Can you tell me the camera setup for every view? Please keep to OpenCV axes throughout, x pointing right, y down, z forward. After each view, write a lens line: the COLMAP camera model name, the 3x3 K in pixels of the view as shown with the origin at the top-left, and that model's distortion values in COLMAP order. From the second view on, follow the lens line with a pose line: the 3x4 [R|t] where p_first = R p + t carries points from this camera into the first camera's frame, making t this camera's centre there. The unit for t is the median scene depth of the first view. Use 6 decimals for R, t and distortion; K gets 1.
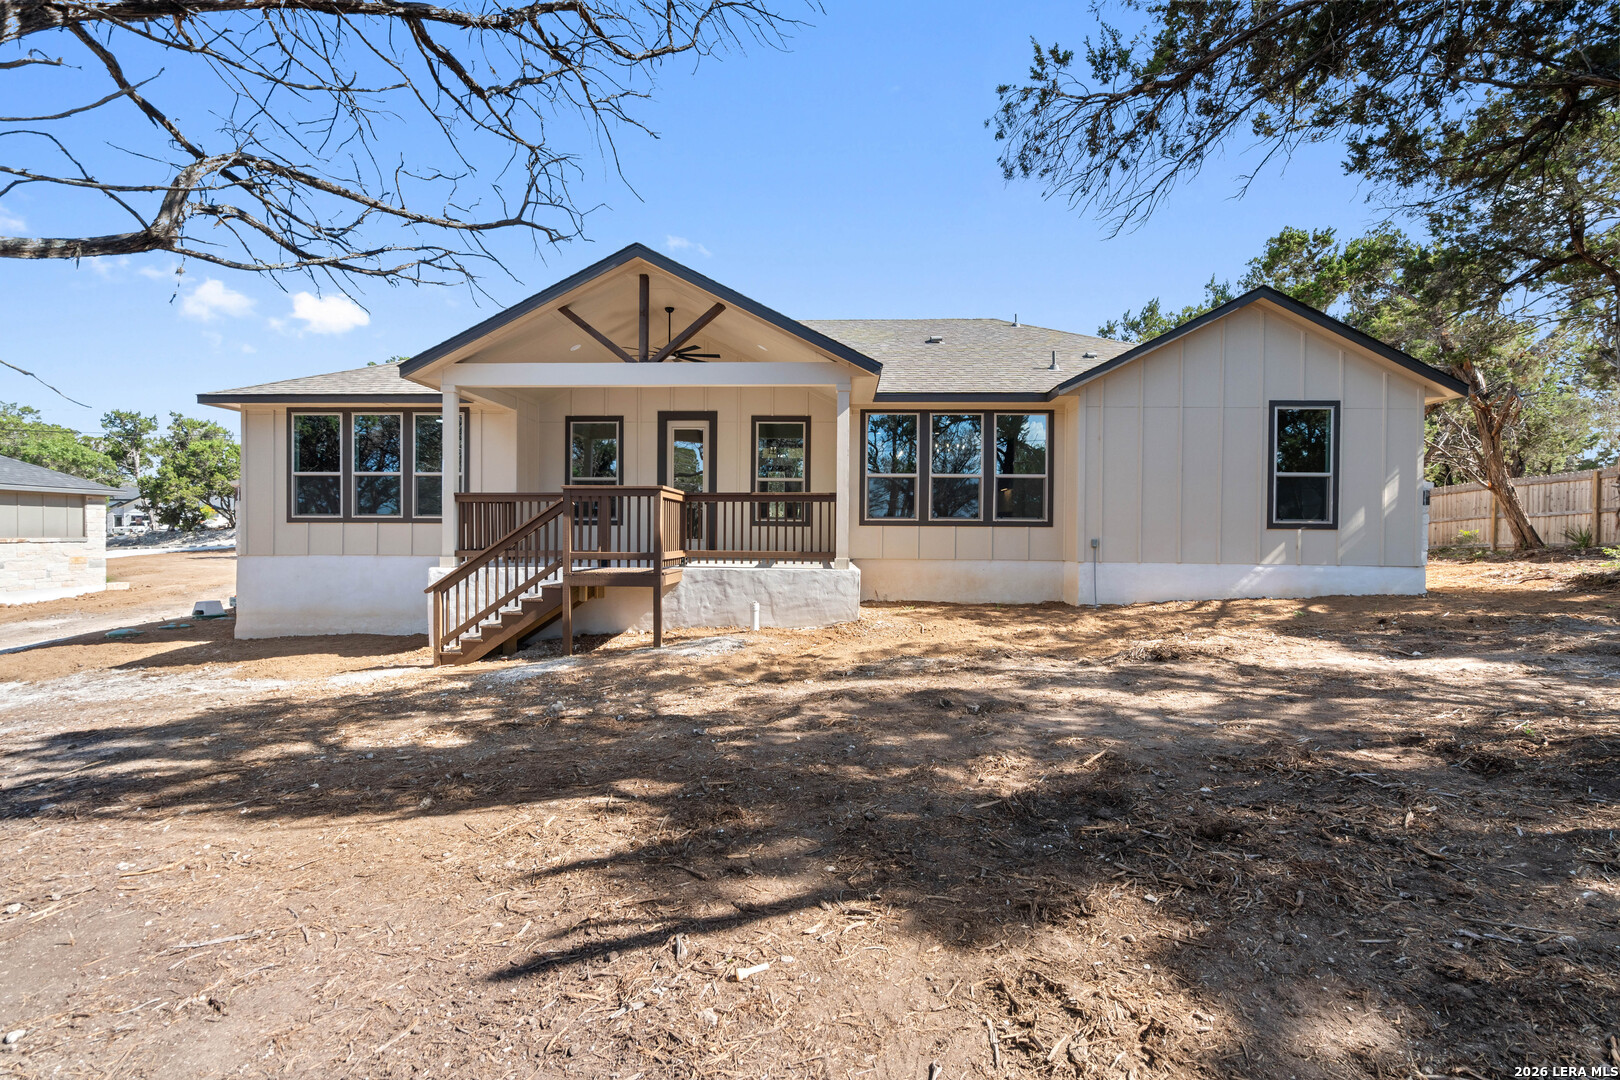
lens RADIAL K [[740.3, 0, 808.5], [0, 740.3, 542.5], [0, 0, 1]] dist [0.000018, 0.000517]
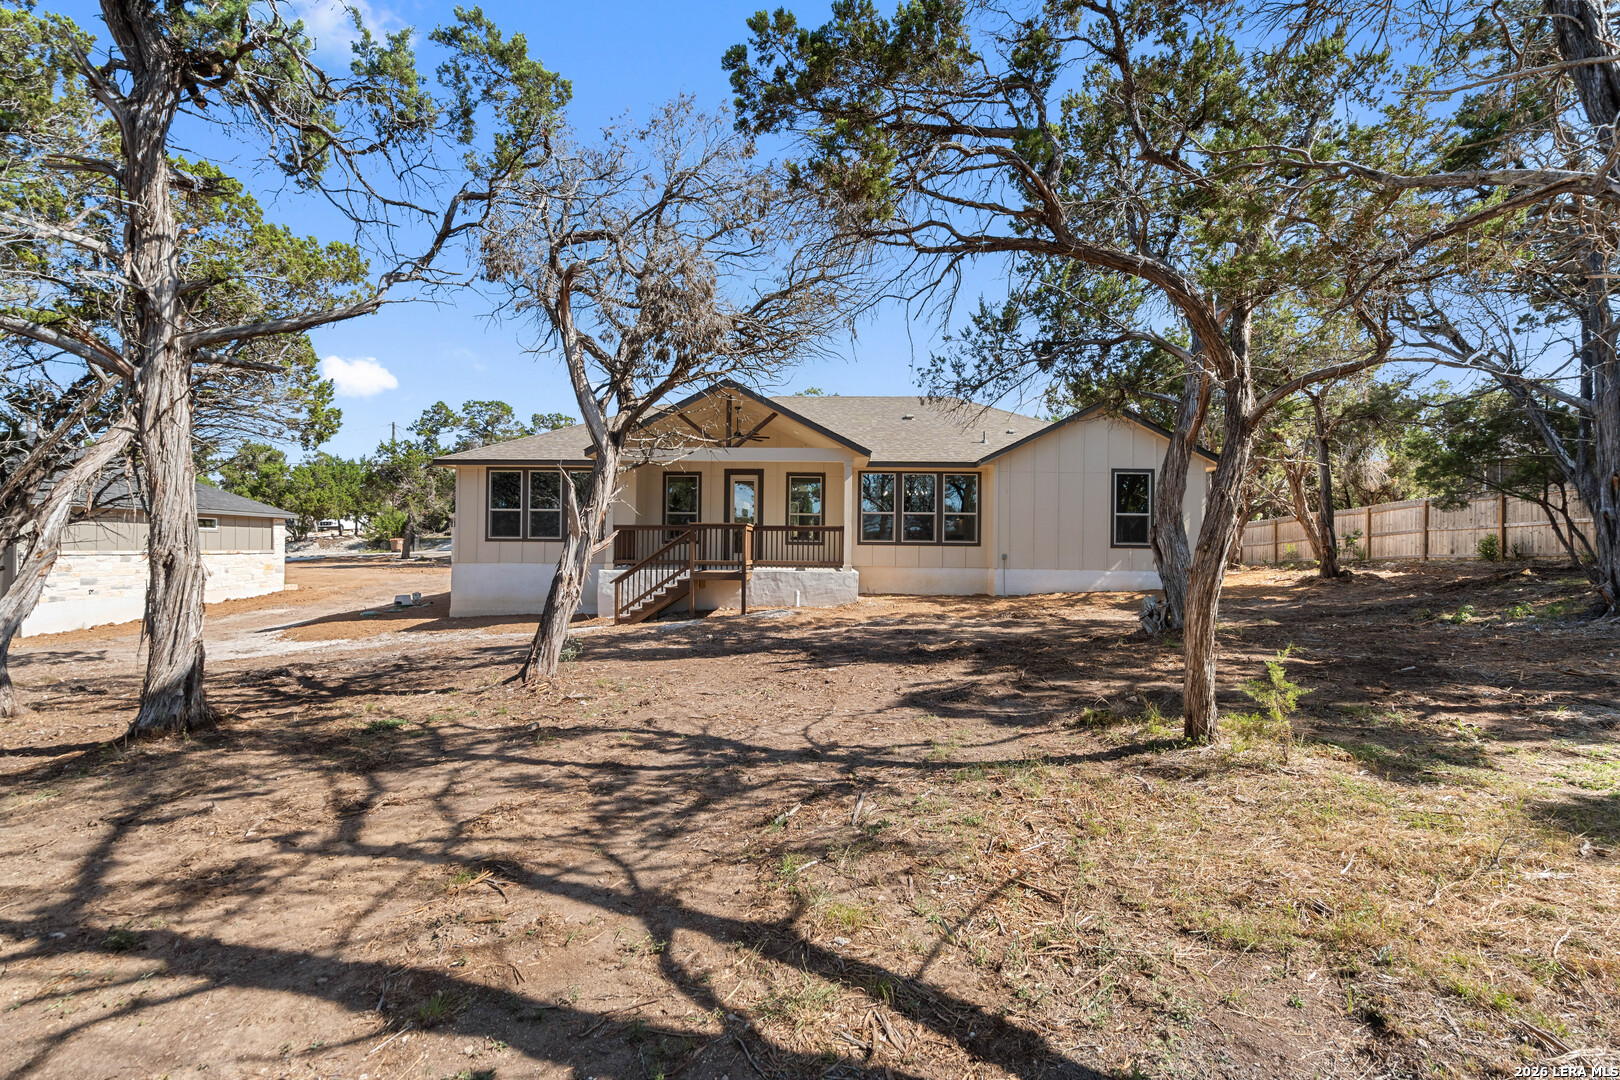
lens RADIAL K [[740.3, 0, 808.5], [0, 740.3, 542.5], [0, 0, 1]] dist [0.000018, 0.000517]
pose [[0.999942, 0.003545, 0.010161, -0.052833], [-0.003360, 0.999828, -0.018222, 0.001028], [-0.010224, 0.018187, 0.999782, -0.594212]]
